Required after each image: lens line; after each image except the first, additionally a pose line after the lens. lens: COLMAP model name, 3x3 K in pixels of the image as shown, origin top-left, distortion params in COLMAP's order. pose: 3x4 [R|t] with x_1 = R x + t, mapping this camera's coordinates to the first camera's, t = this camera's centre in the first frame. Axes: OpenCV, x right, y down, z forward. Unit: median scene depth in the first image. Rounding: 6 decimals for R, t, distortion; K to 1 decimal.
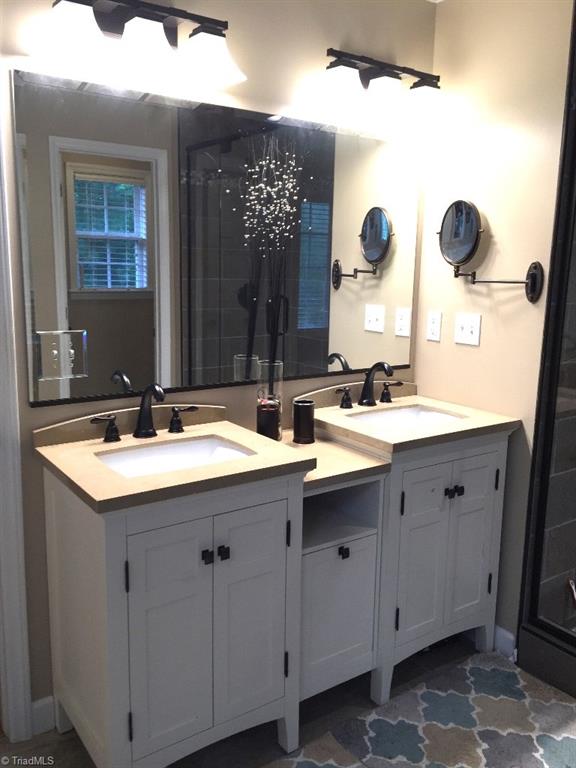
lens RADIAL K [[659.5, 0, 288.0], [0, 659.5, 384.0], [0, 0, 1]] dist [0.104920, -0.152220]
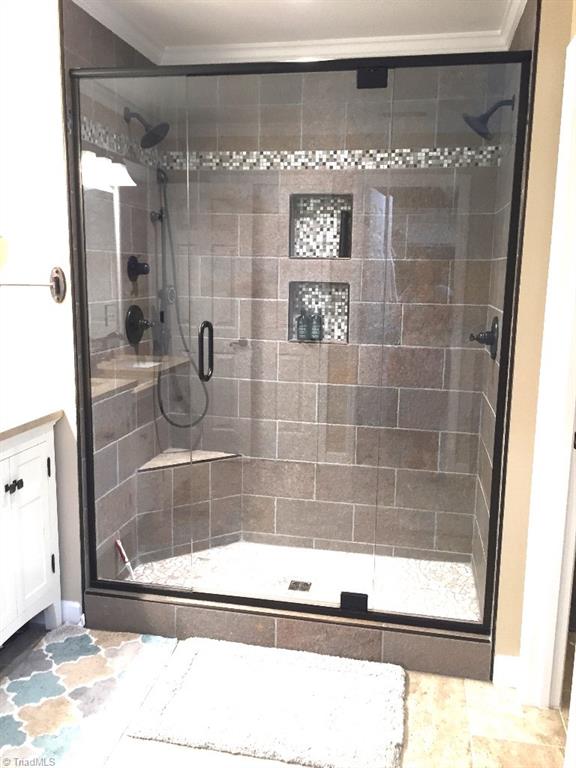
lens RADIAL K [[659.5, 0, 288.0], [0, 659.5, 384.0], [0, 0, 1]] dist [0.104920, -0.152220]
pose [[0.727258, -0.126163, 0.674669, -0.121899], [0.125358, 0.990843, 0.050159, 0.003759], [-0.674819, 0.048096, 0.736414, -0.070928]]
